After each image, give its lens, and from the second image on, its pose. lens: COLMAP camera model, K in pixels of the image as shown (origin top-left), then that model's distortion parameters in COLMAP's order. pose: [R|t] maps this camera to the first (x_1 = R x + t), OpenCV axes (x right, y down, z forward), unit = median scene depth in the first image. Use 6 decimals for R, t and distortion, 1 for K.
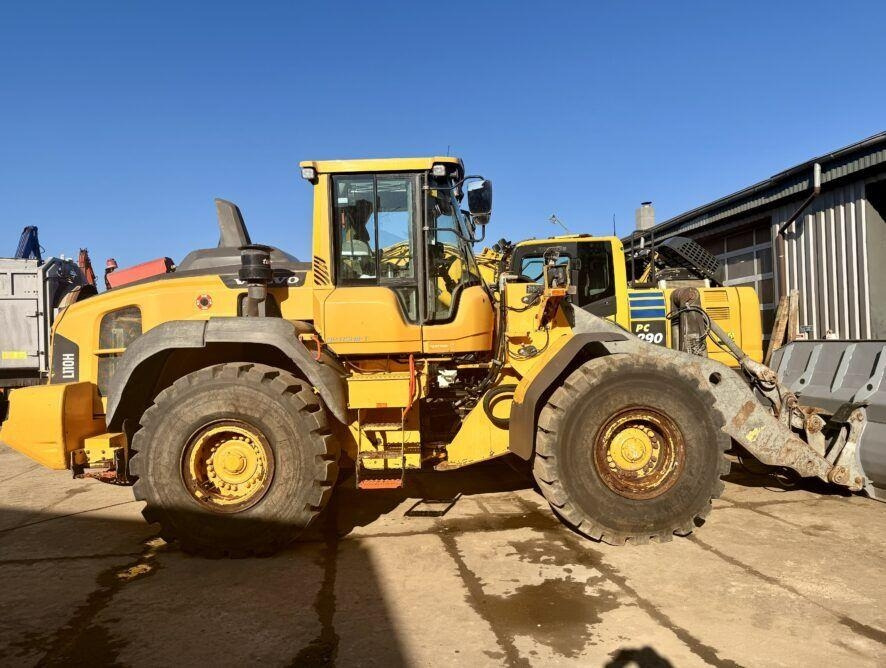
lens RADIAL K [[645.0, 0, 443.9], [0, 645.0, 331.6], [0, 0, 1]] dist [0.032670, -0.034377]
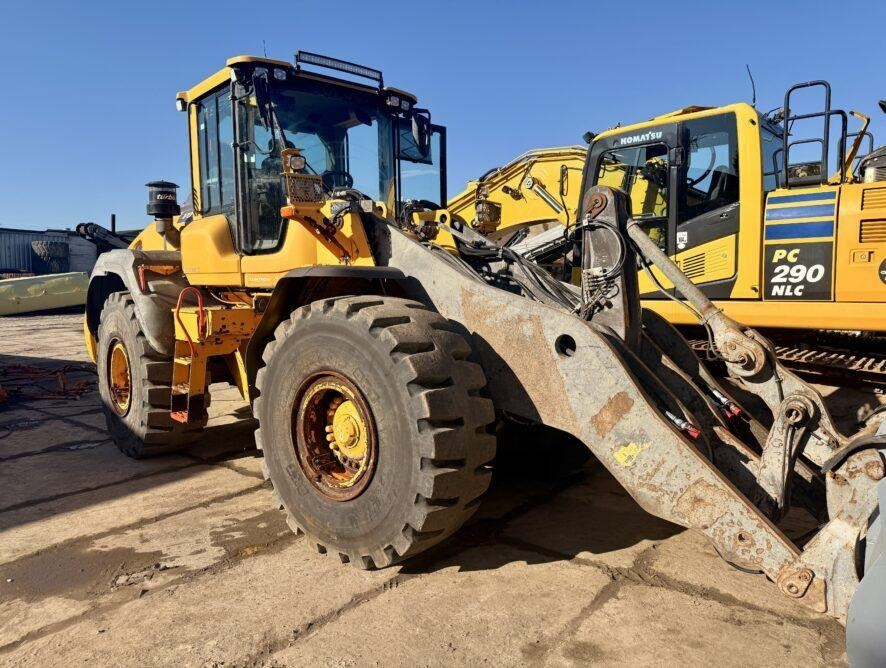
lens RADIAL K [[645.0, 0, 443.8], [0, 645.0, 332.1], [0, 0, 1]] dist [0.032670, -0.034377]
pose [[0.681710, 0.081073, -0.727117, 0.890854], [0.001104, 0.993726, 0.111835, -0.004986], [0.731622, -0.077041, 0.677343, 0.618459]]
